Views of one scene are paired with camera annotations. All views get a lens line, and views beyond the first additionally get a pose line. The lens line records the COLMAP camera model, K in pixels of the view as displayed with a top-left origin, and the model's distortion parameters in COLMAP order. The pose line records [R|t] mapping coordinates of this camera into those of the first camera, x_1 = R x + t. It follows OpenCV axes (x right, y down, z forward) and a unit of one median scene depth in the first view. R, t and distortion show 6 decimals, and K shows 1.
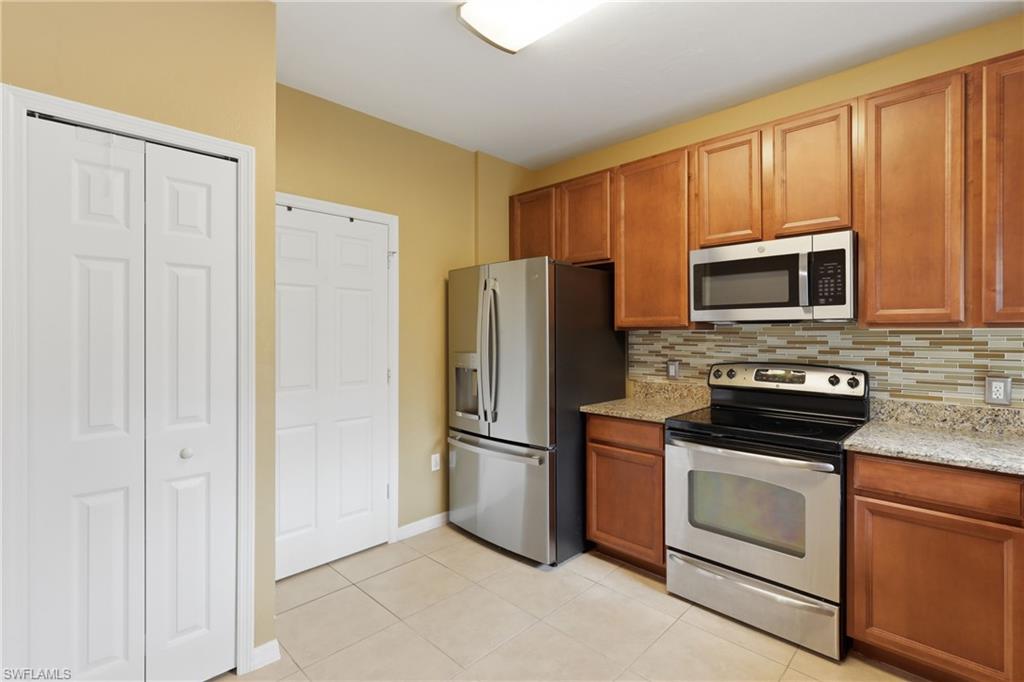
lens RADIAL K [[467.7, 0, 514.6], [0, 467.7, 336.2], [0, 0, 1]] dist [-0.001317, -0.000784]
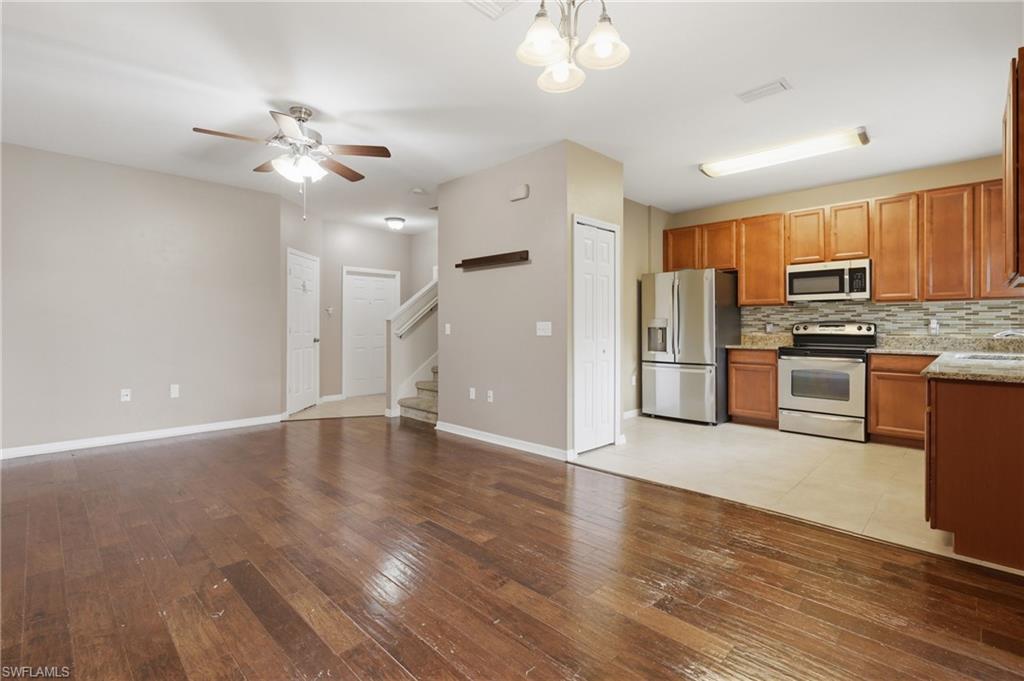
lens RADIAL K [[464.4, 0, 511.7], [0, 464.4, 329.1], [0, 0, 1]] dist [-0.003334, -0.000910]
pose [[0.999986, -0.000638, -0.005319, -0.822512], [0.000646, 0.999999, 0.001367, 0.089159], [0.005318, -0.001371, 0.999985, -1.033055]]
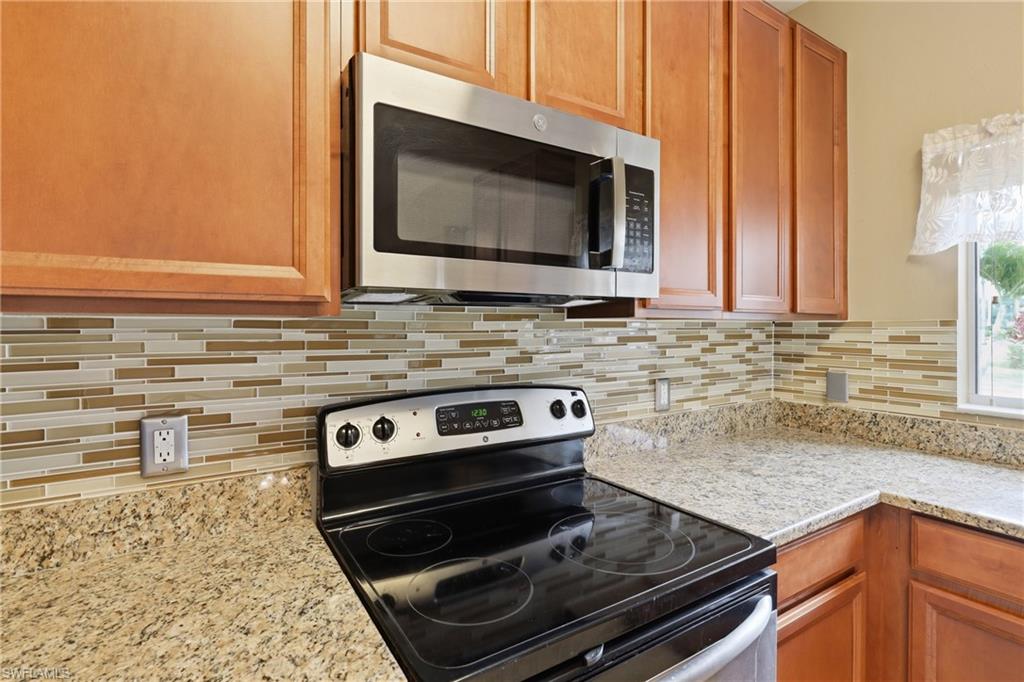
lens RADIAL K [[496.6, 0, 510.6], [0, 496.6, 328.7], [0, 0, 1]] dist [-0.001766, 0.000558]
pose [[0.225328, -0.006132, 0.974264, 0.088109], [0.005455, 0.999972, 0.005032, -0.005776], [-0.974268, 0.004181, 0.225355, 0.866366]]
